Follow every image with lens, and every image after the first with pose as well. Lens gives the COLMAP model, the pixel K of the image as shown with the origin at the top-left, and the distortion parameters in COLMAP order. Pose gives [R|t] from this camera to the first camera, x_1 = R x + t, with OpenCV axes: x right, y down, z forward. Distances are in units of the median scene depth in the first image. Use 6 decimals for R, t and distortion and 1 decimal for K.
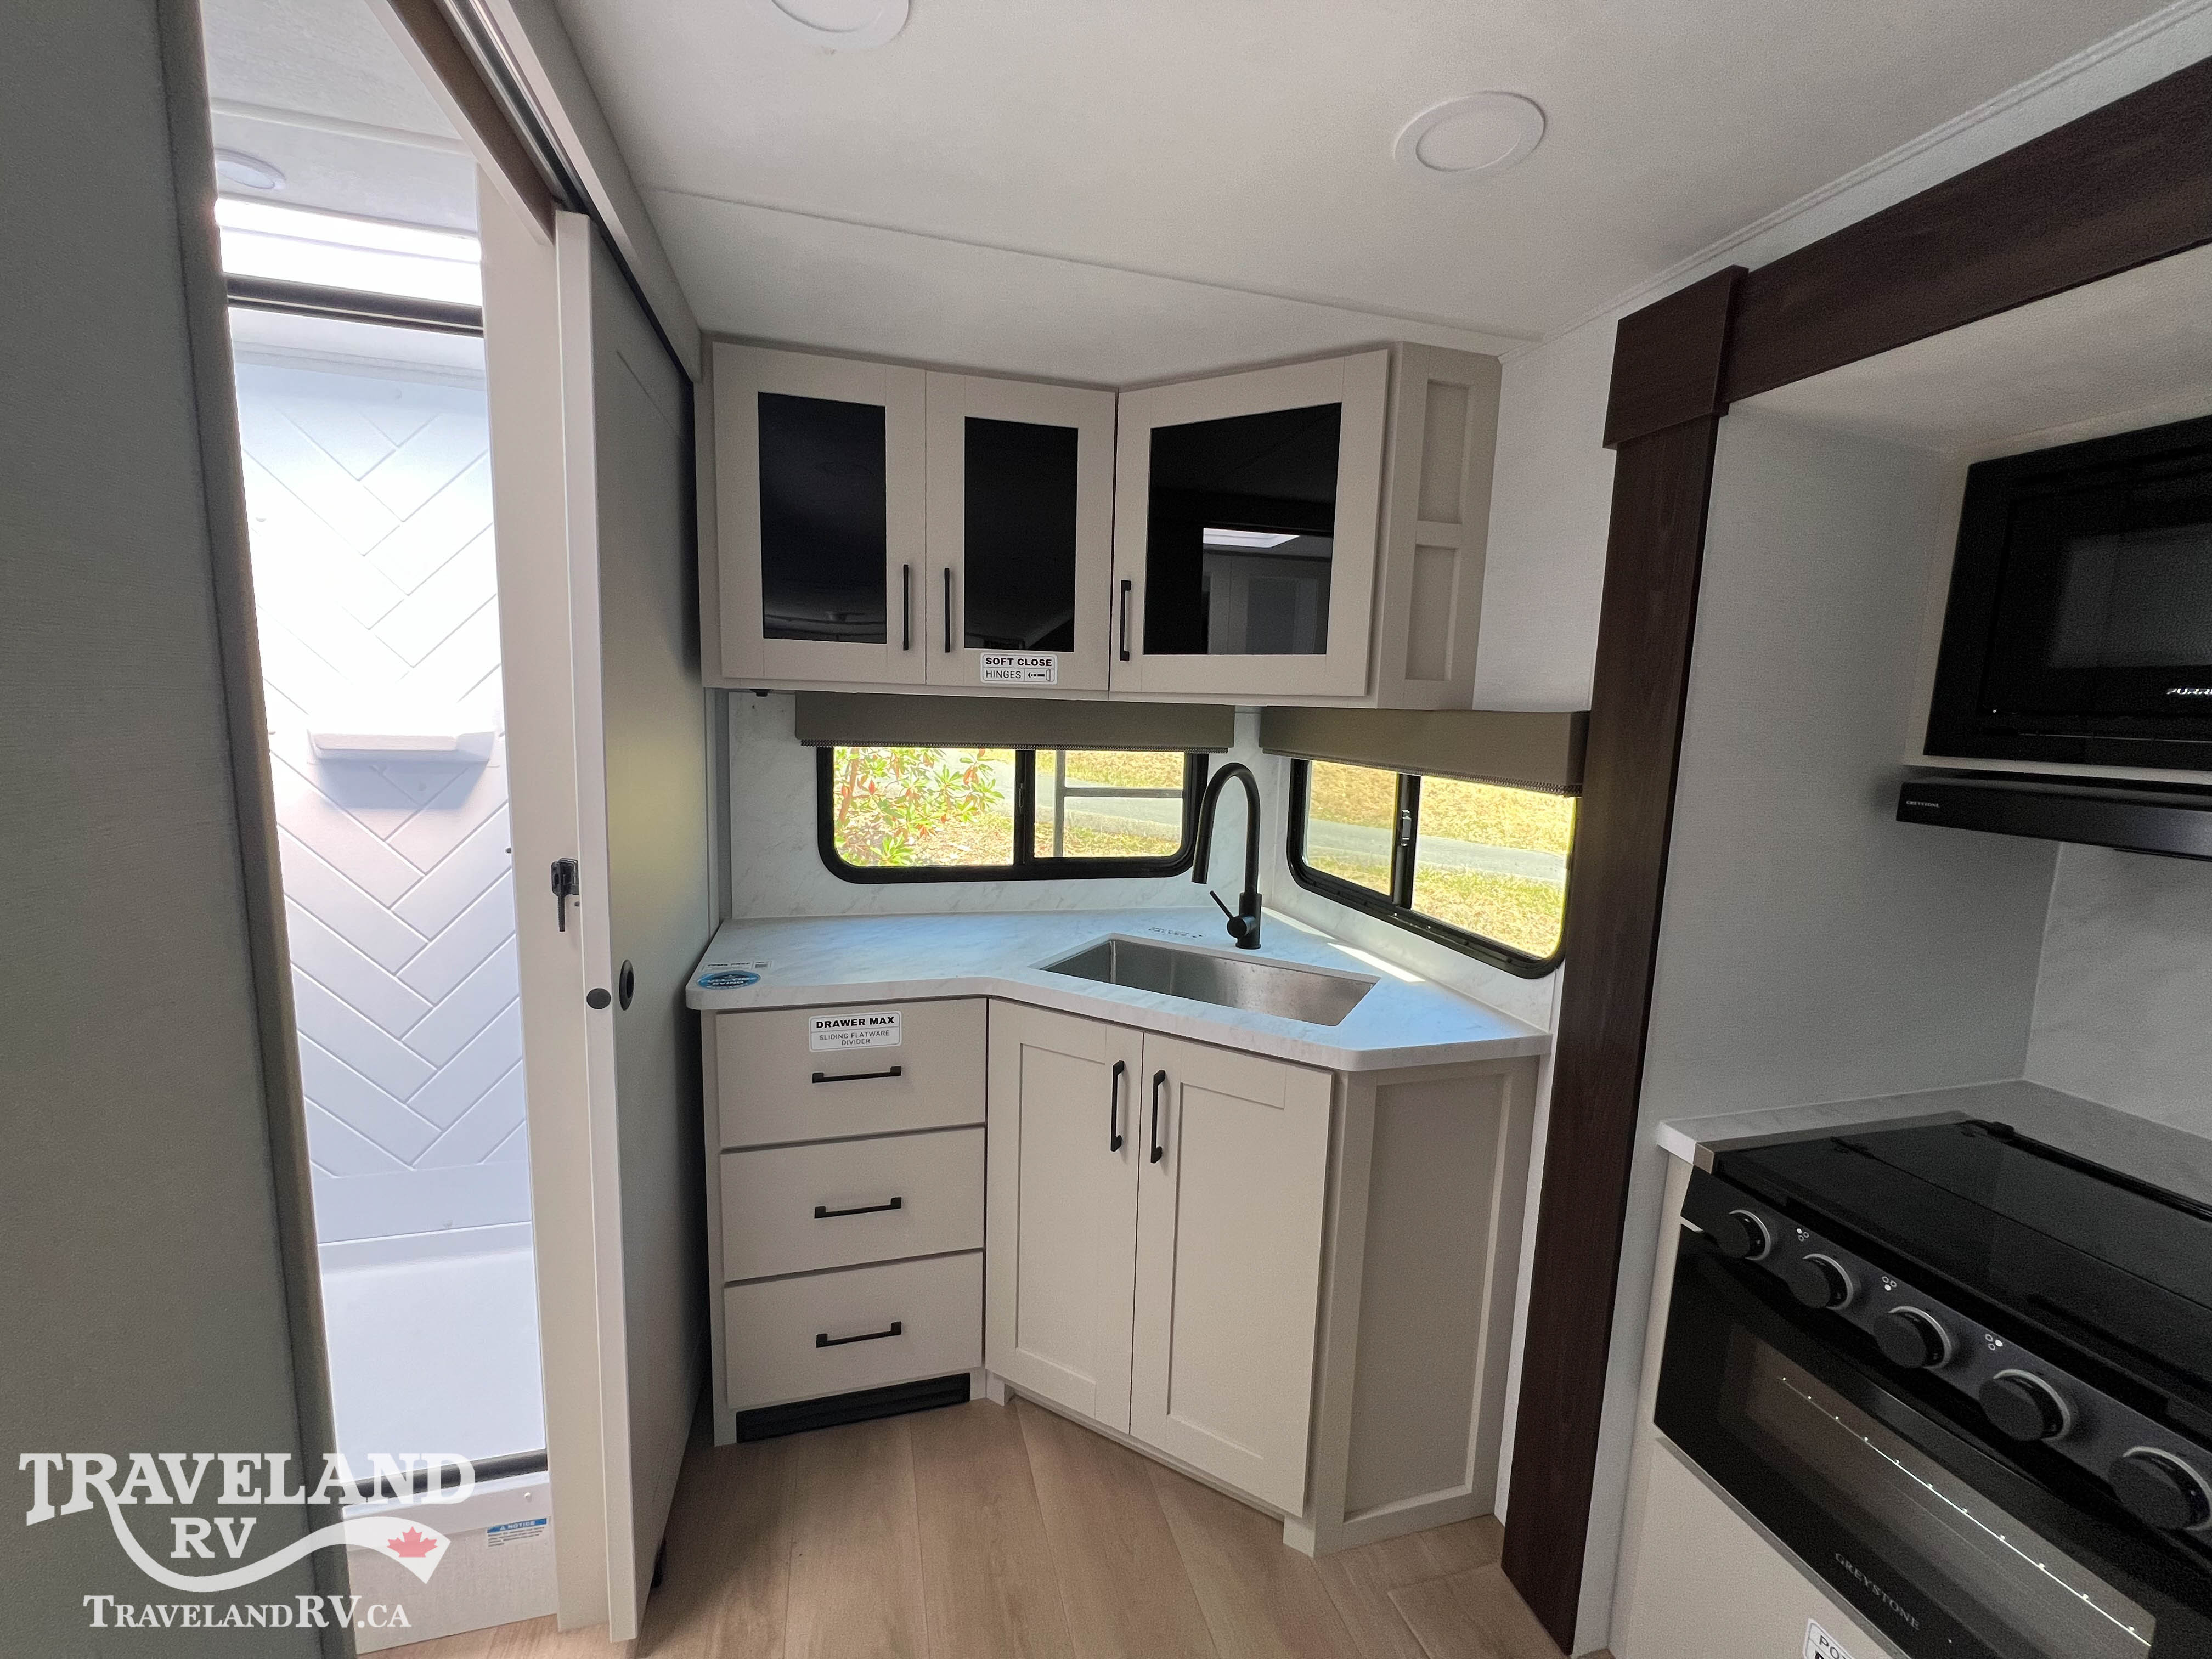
lens RADIAL K [[888.3, 0, 1102.6], [0, 888.3, 817.7], [0, 0, 1]] dist [-0.002643, 0.000655]
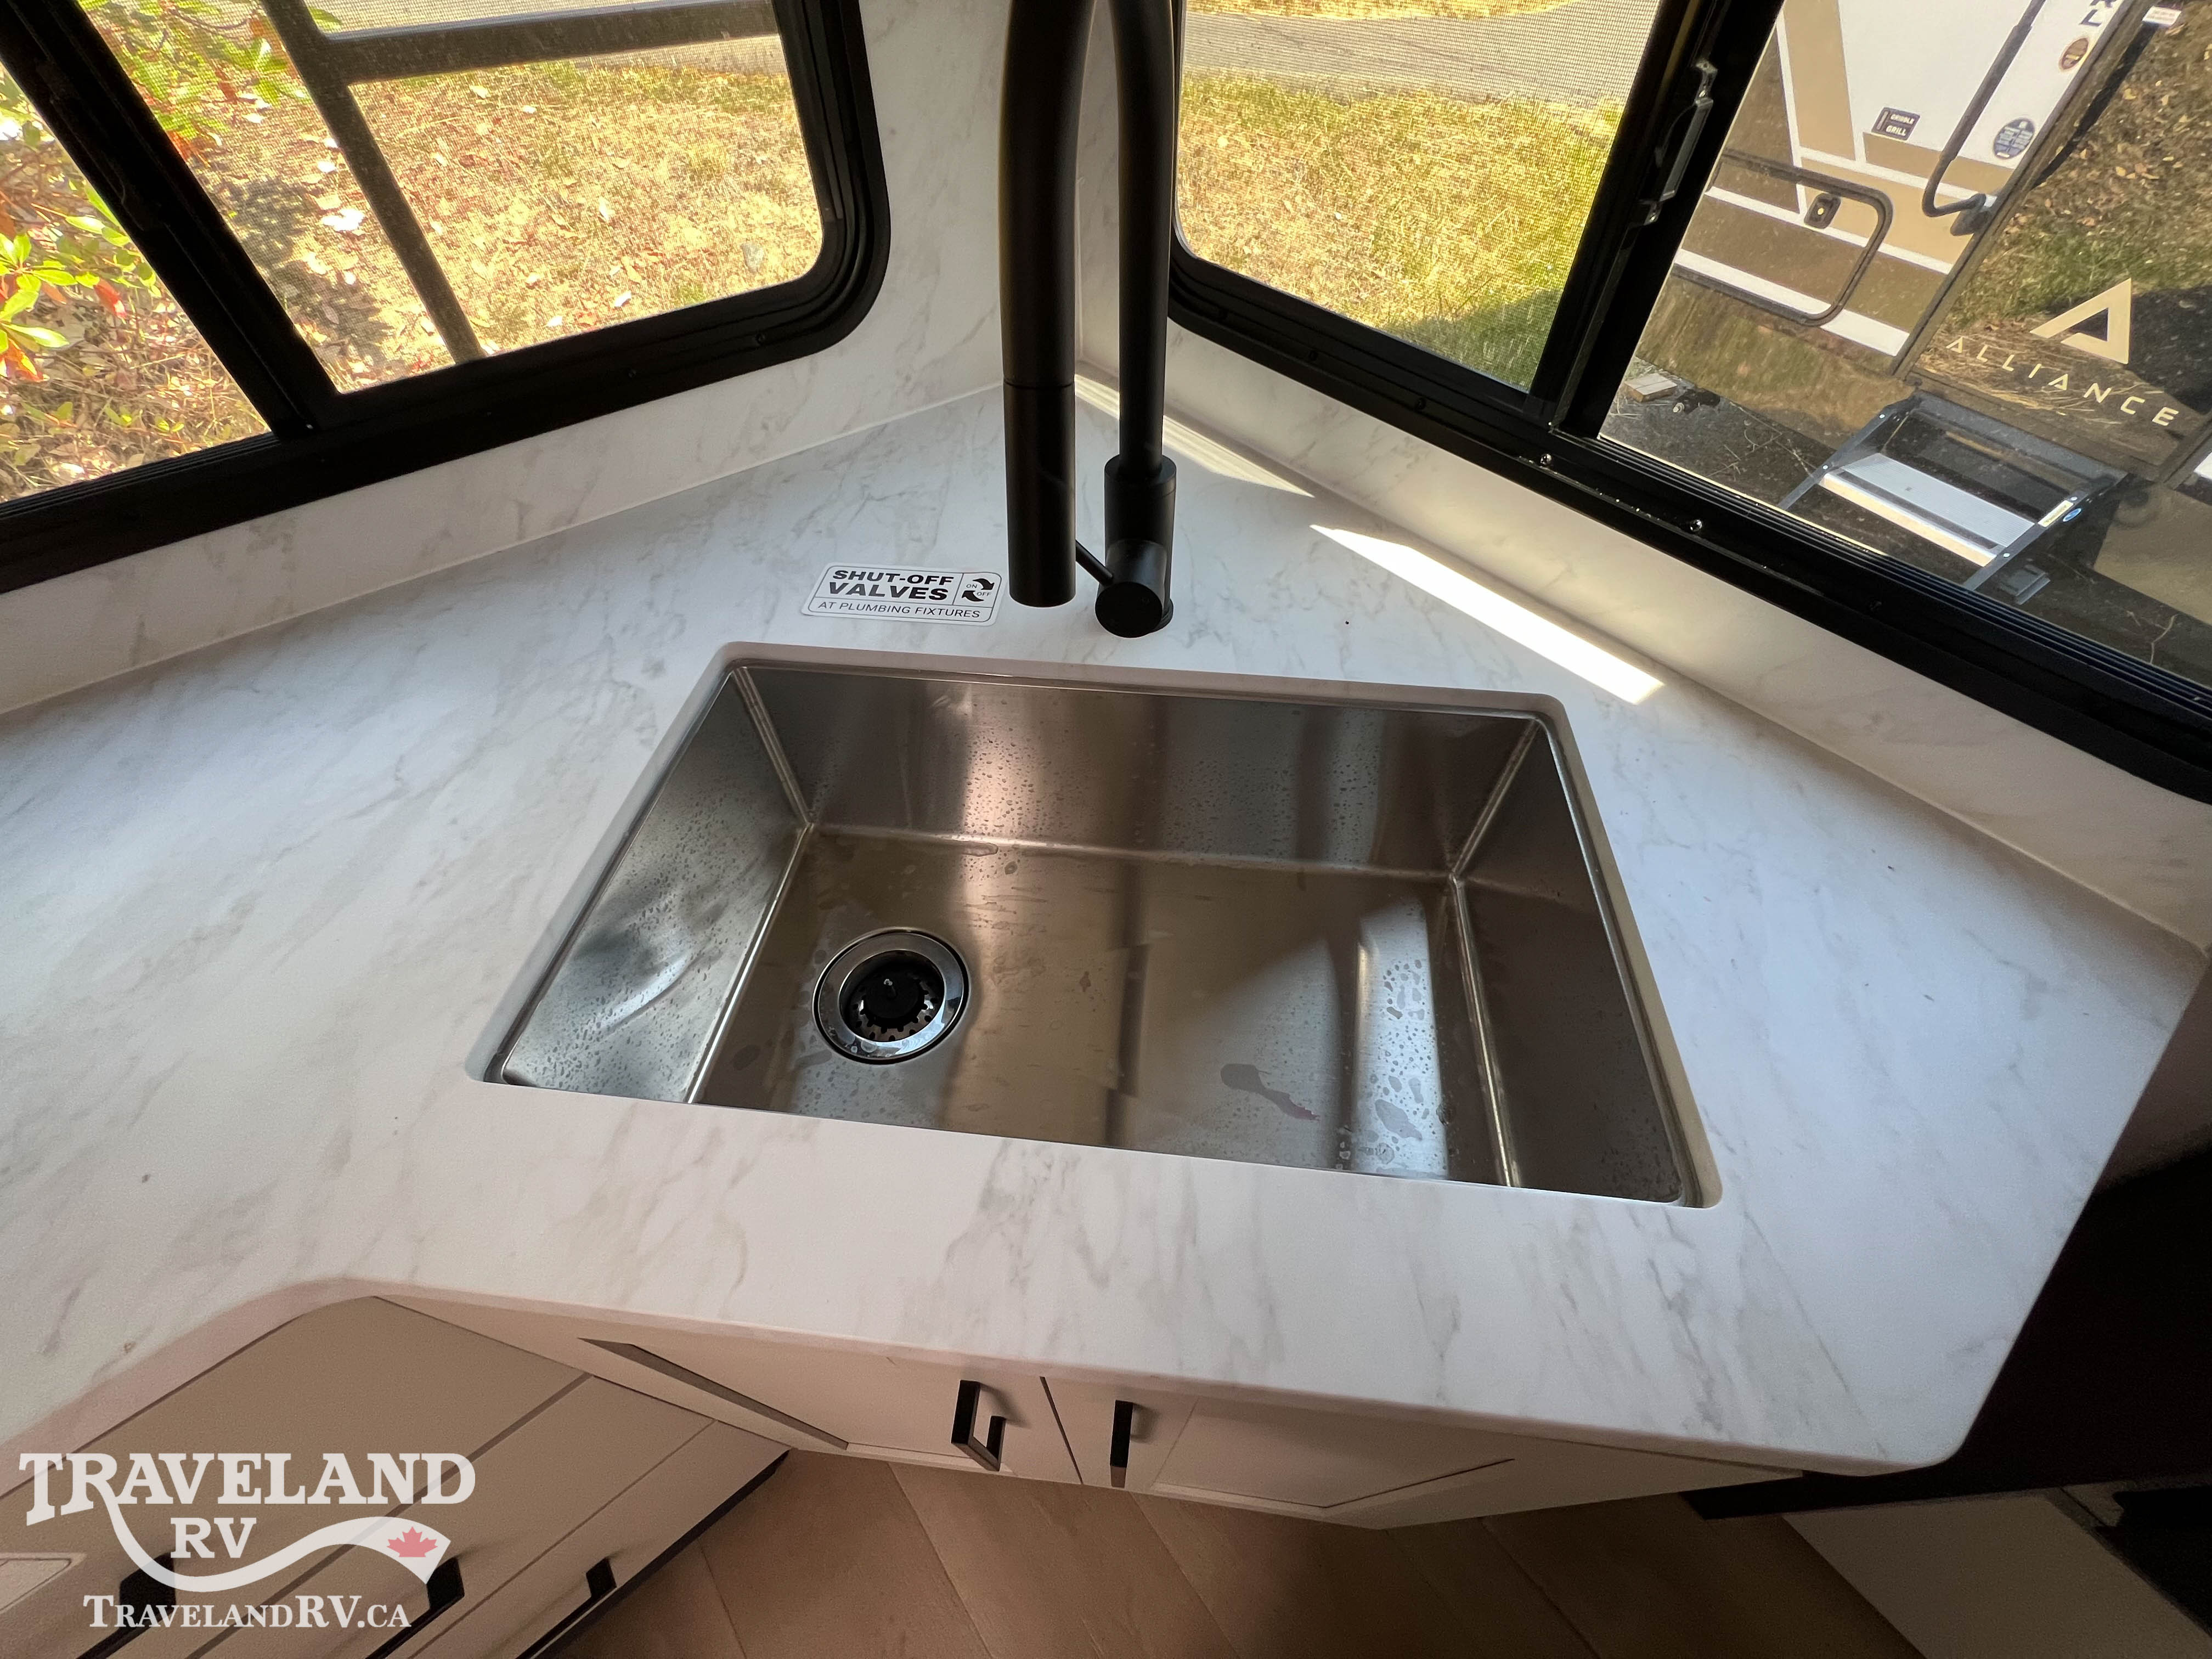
lens RADIAL K [[888.3, 0, 1120.8], [0, 888.3, 835.5], [0, 0, 1]] dist [-0.002643, 0.000655]
pose [[0.911266, -0.335408, 0.238945, 0.039905], [0.073880, 0.703956, 0.706391, -0.040988], [-0.405136, -0.626057, 0.666271, 0.674799]]
